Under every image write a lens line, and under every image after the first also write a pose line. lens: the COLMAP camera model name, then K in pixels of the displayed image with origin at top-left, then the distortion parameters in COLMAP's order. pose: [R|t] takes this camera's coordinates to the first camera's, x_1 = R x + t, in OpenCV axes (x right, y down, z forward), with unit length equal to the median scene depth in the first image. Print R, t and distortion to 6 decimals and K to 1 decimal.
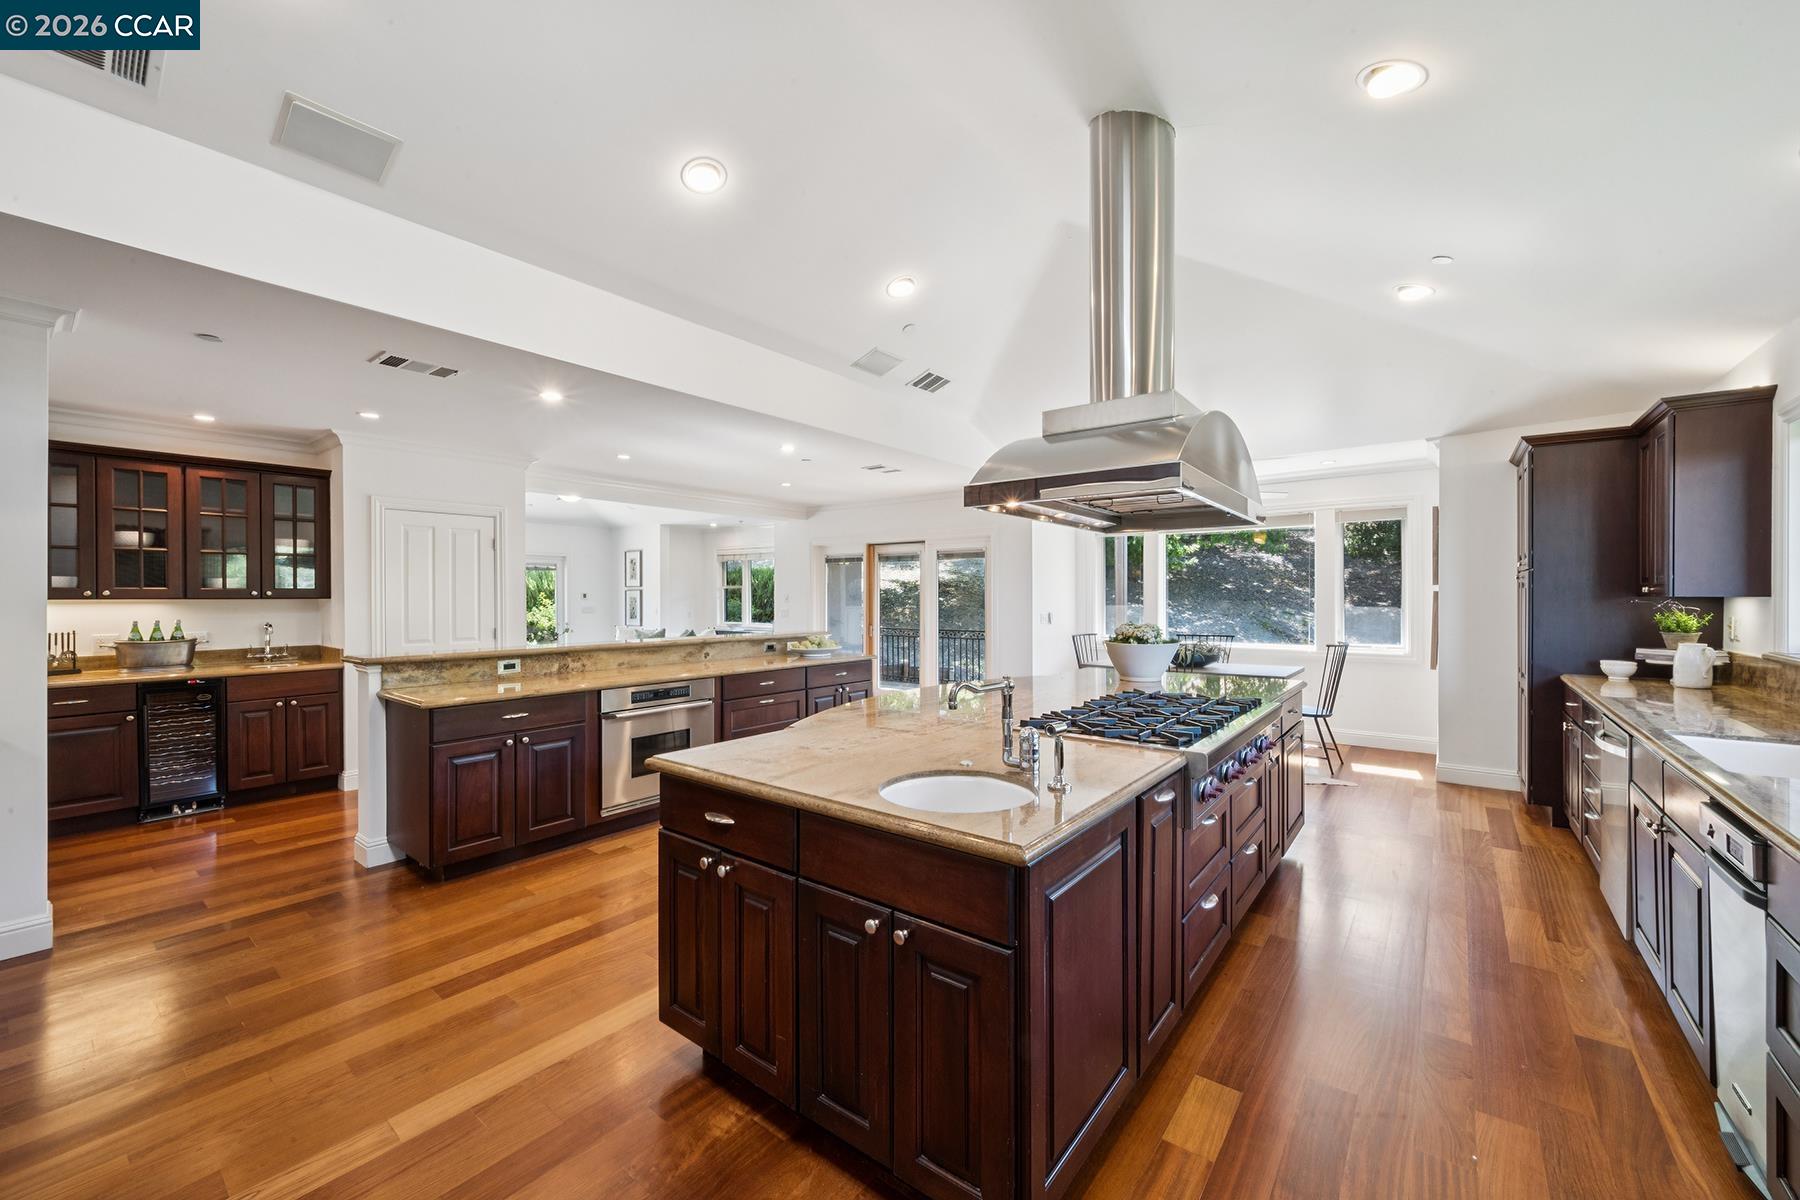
lens RADIAL K [[711.8, 0, 900.0], [0, 711.8, 600.0], [0, 0, 1]] dist [0.002257, -0.000124]
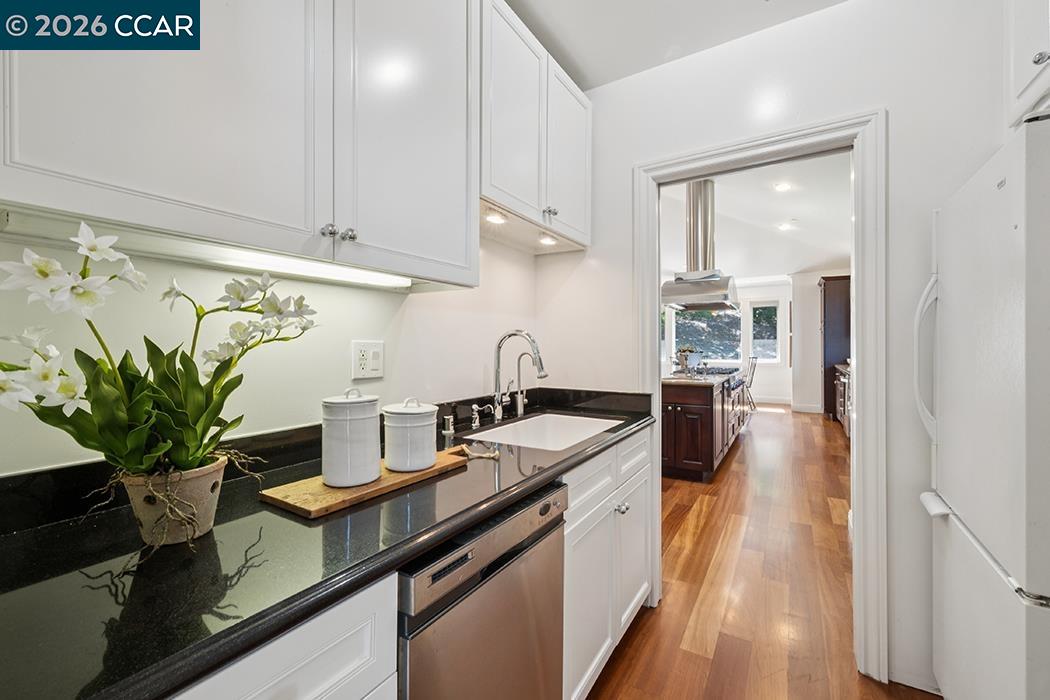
lens RADIAL K [[426.7, 0, 525.0], [0, 426.7, 350.0], [0, 0, 1]] dist [0.008028, -0.000061]
pose [[0.995458, -0.006601, 0.094971, -0.334967], [0.006426, 0.999977, 0.002157, 0.029489], [-0.094983, -0.001537, 0.995478, -0.425173]]
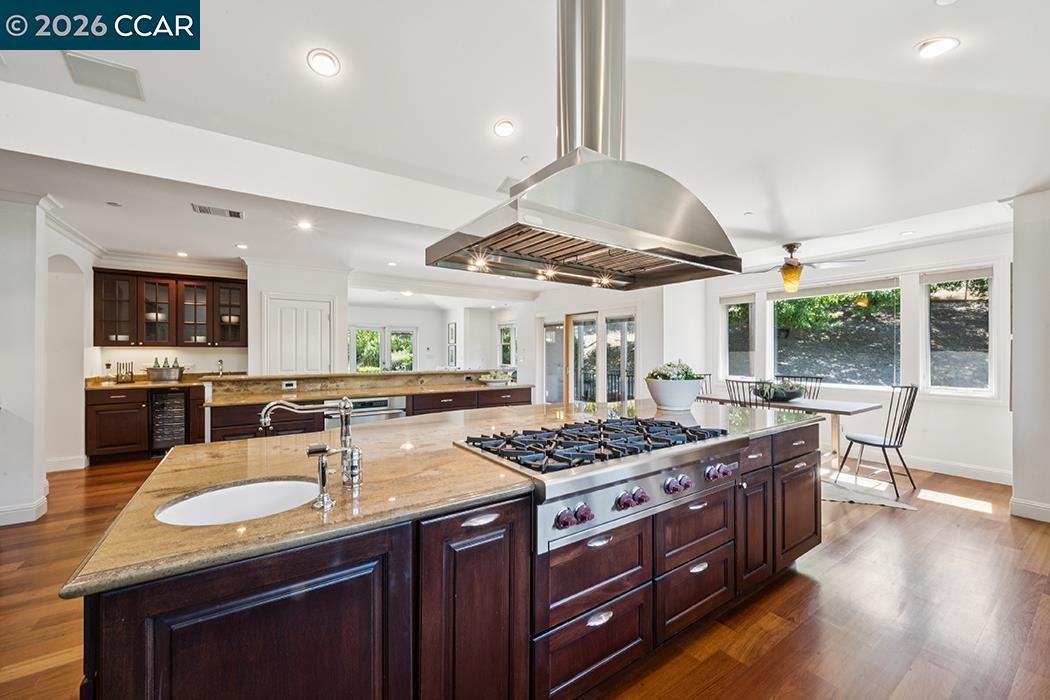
lens RADIAL K [[415.2, 0, 525.0], [0, 415.2, 350.0], [0, 0, 1]] dist [0.002257, -0.000124]
pose [[0.953323, 0.000815, -0.301951, 0.261859], [-0.003874, 0.999947, -0.009533, 0.014544], [0.301927, 0.010258, 0.953276, 0.188518]]
